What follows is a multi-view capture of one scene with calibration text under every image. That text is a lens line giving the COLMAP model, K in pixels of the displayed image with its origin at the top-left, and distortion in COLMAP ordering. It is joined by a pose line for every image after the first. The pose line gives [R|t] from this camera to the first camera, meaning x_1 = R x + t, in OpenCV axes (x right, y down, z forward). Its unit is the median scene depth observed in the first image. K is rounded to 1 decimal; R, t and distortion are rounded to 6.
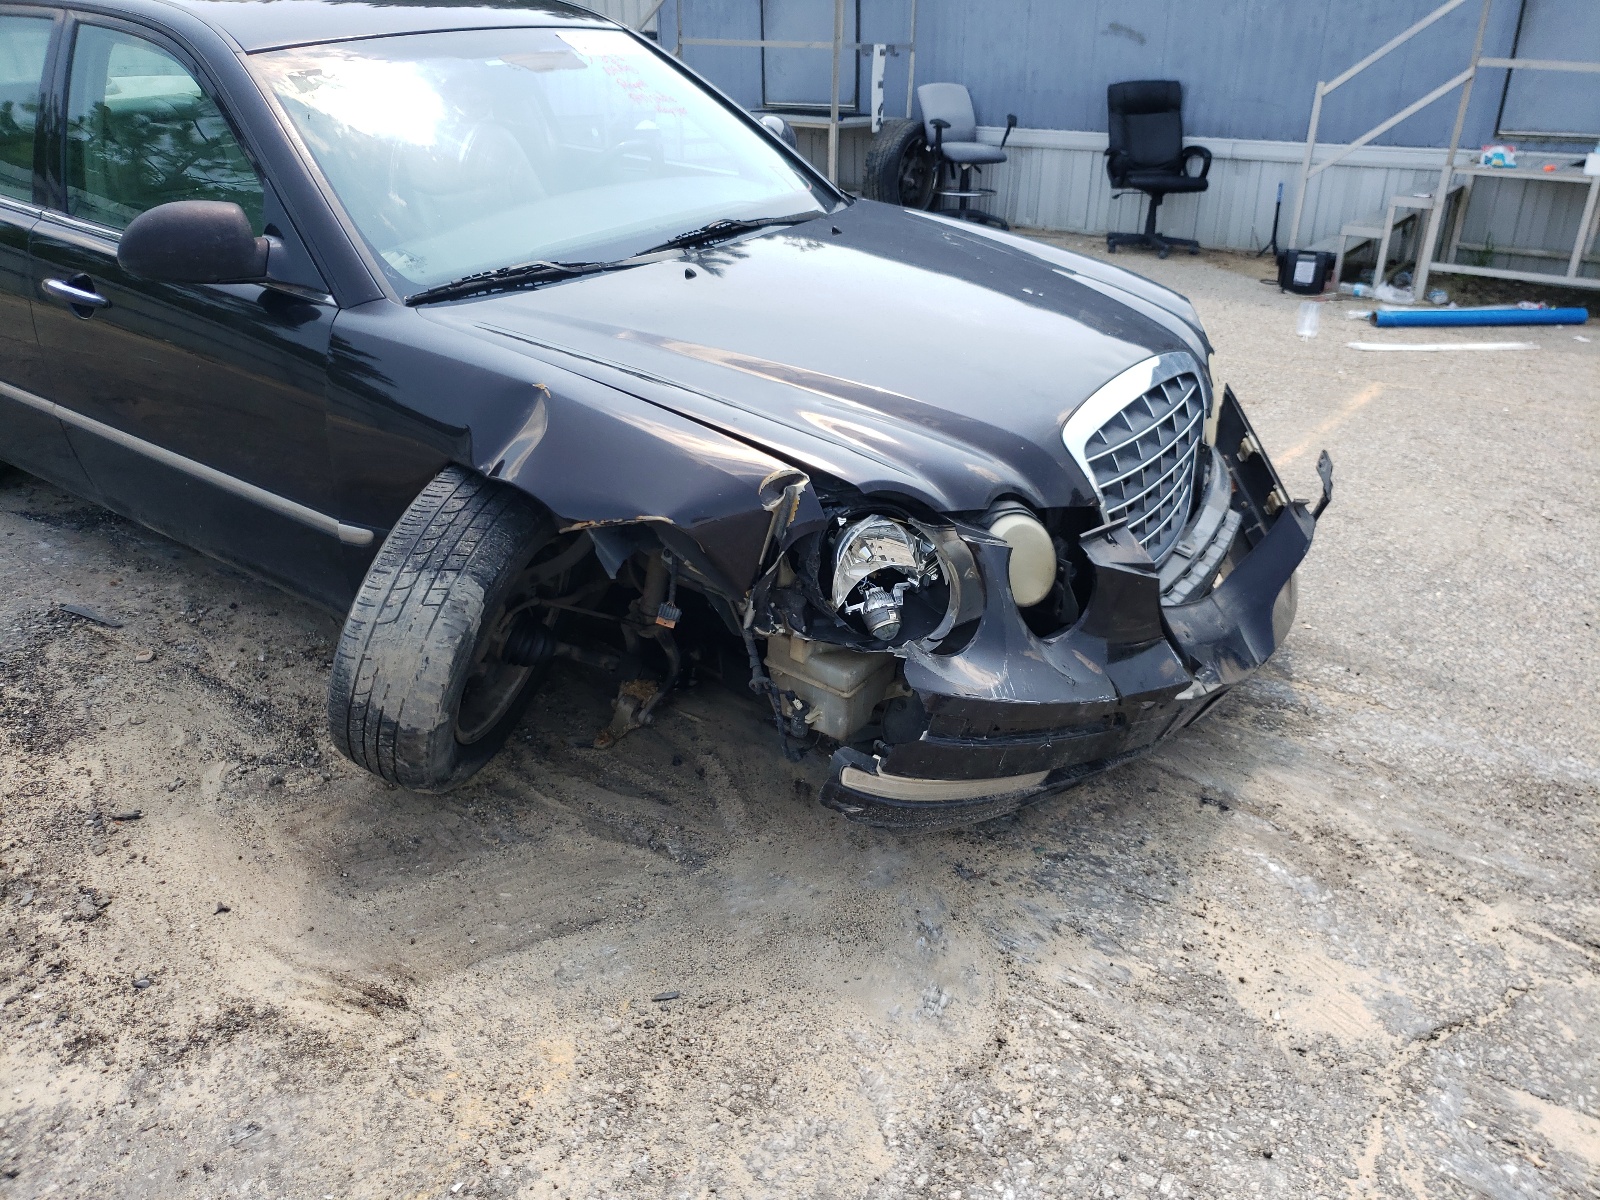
lens RADIAL K [[1215.0, 0, 815.6], [0, 1215.0, 607.5], [0, 0, 1]] dist [0.015455, 0.010580]
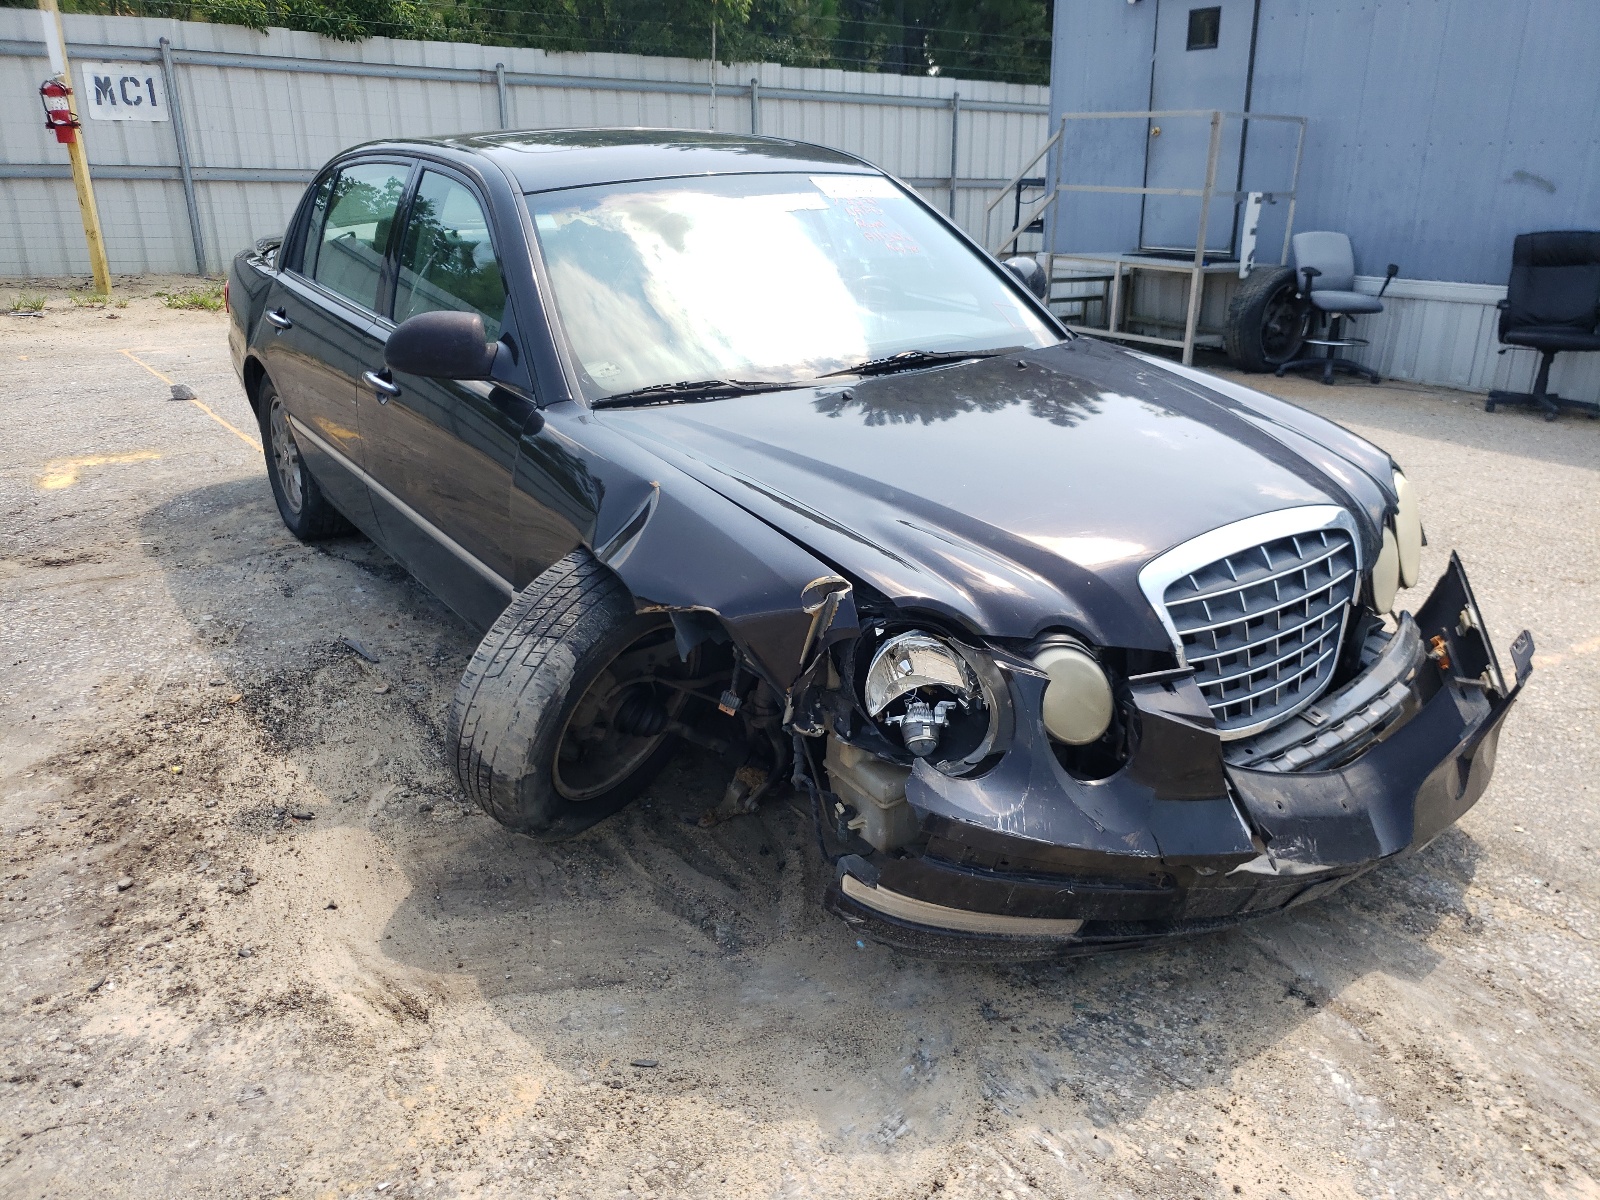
lens RADIAL K [[1215.0, 0, 836.5], [0, 1215.0, 605.4], [0, 0, 1]] dist [0.015455, 0.010580]
pose [[0.949162, 0.109133, -0.295264, 0.257485], [-0.139513, 0.986668, -0.083797, -0.002315], [0.282183, 0.120730, 0.951734, 0.005733]]
